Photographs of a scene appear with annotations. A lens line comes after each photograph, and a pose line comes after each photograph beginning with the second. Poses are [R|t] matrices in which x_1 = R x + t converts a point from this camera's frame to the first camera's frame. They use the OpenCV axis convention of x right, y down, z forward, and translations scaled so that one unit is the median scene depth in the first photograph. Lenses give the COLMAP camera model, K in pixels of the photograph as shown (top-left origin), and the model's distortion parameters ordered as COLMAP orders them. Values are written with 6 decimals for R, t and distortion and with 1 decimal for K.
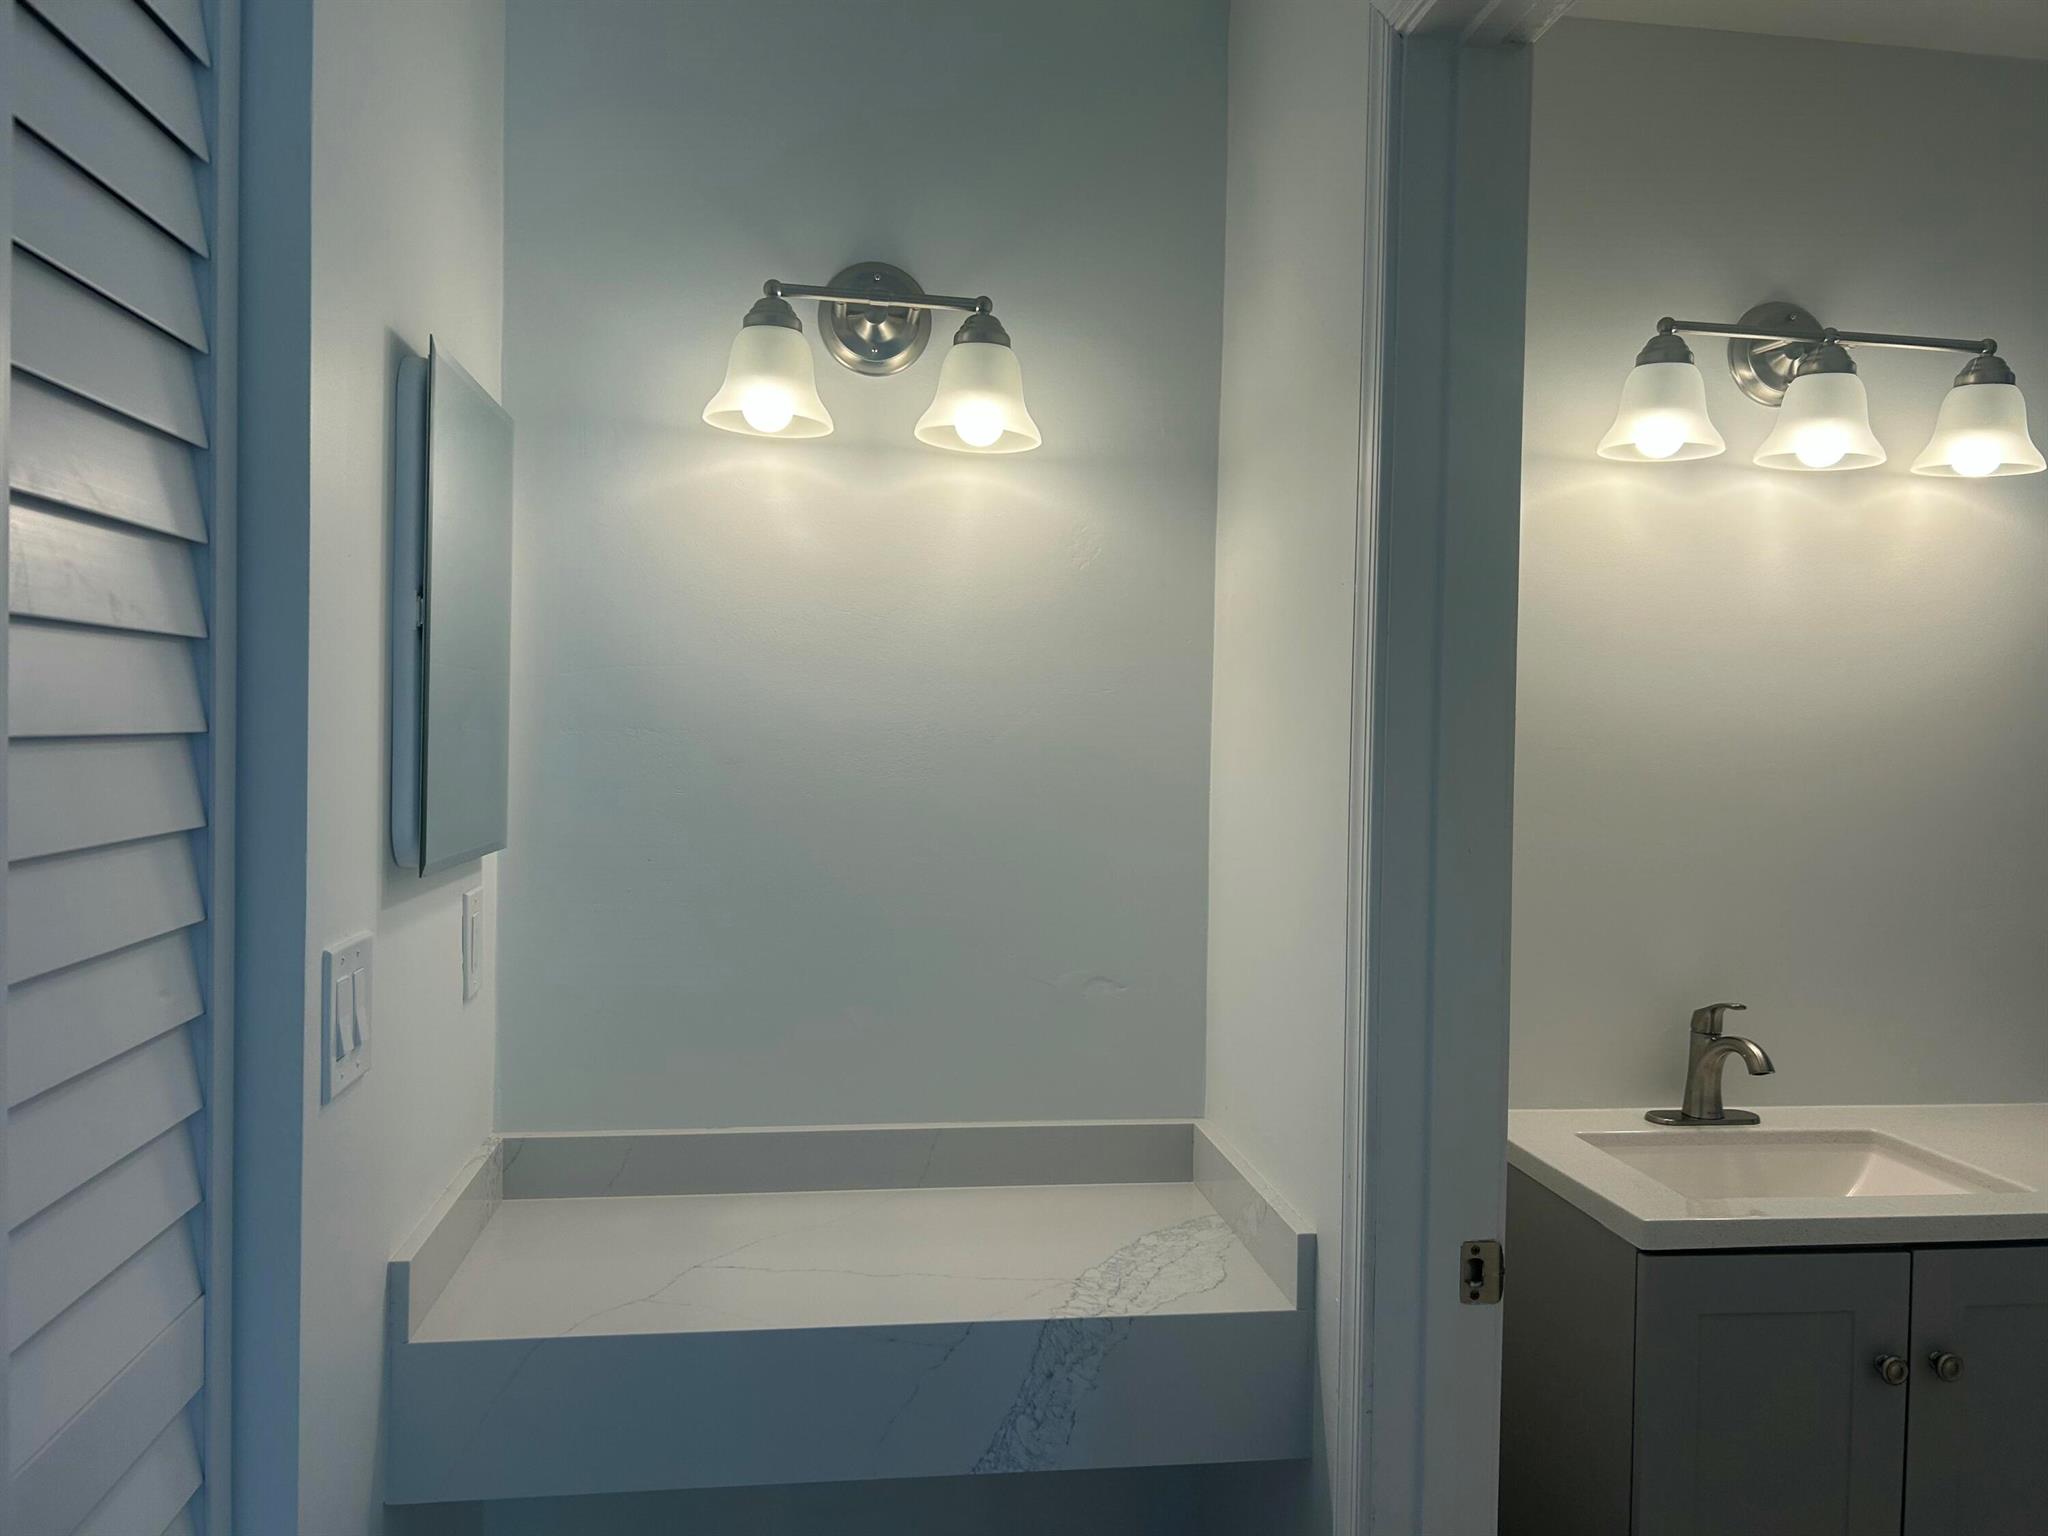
lens RADIAL K [[1514.6, 0, 1026.9], [0, 1514.6, 777.8], [0, 0, 1]] dist [0.030736, -0.041314]
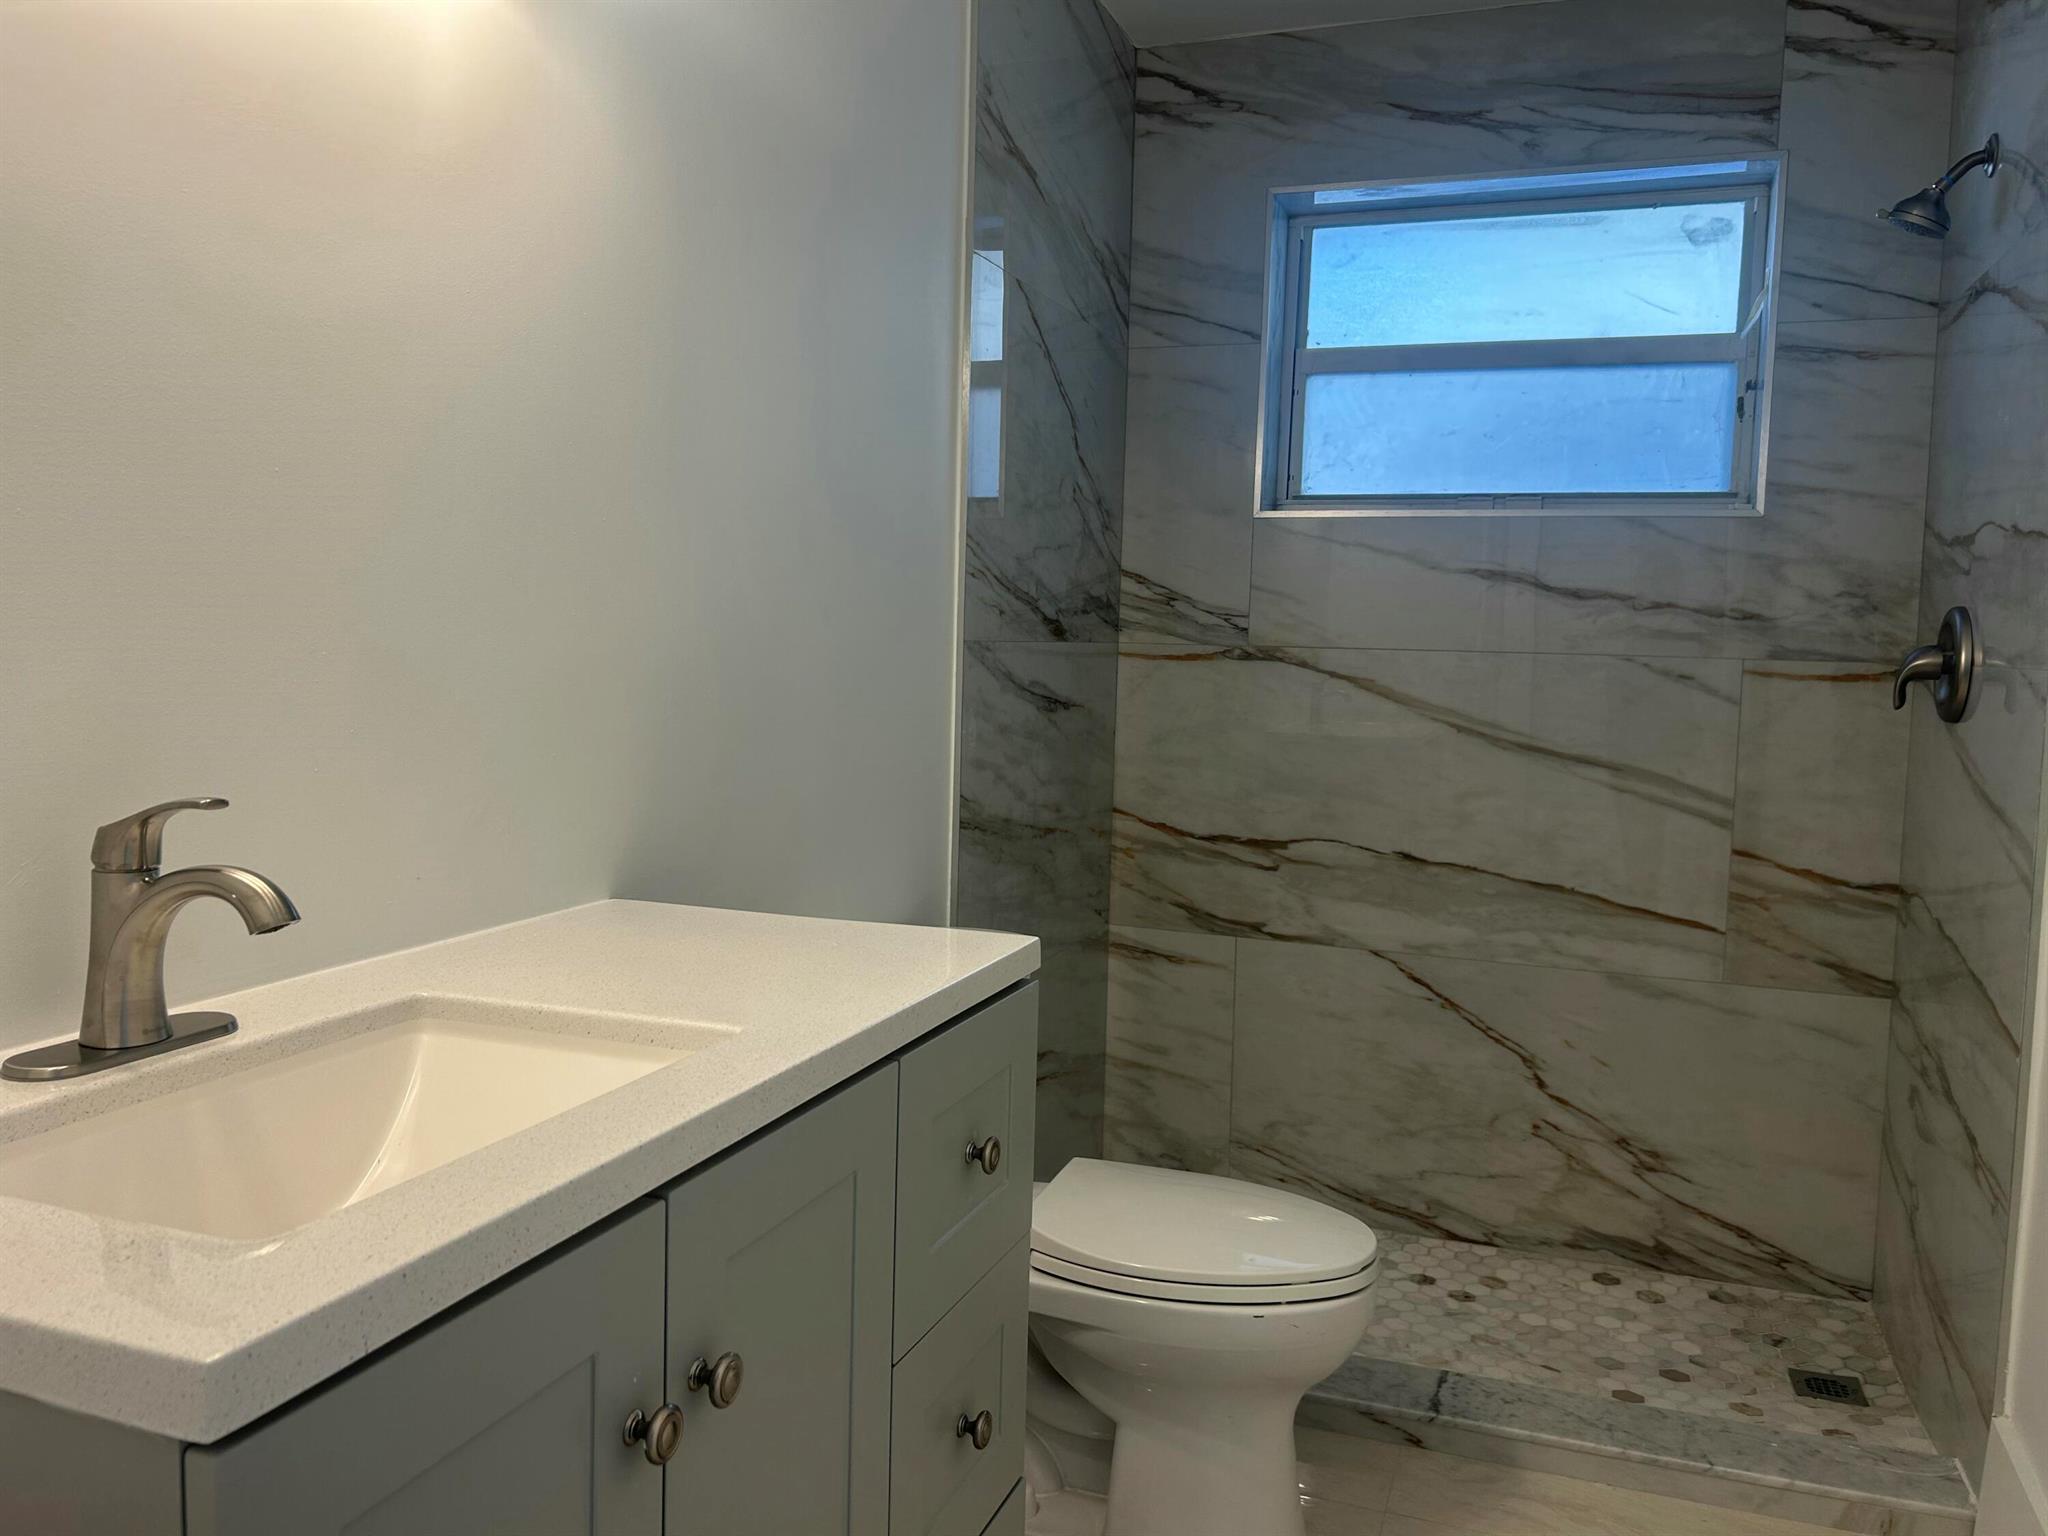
lens RADIAL K [[1514.6, 0, 1026.9], [0, 1514.6, 777.8], [0, 0, 1]] dist [0.030736, -0.041314]
pose [[0.442869, -0.084204, 0.892624, 0.146551], [0.008973, 0.995947, 0.089499, 0.098975], [-0.896542, -0.031627, 0.441829, 0.538745]]
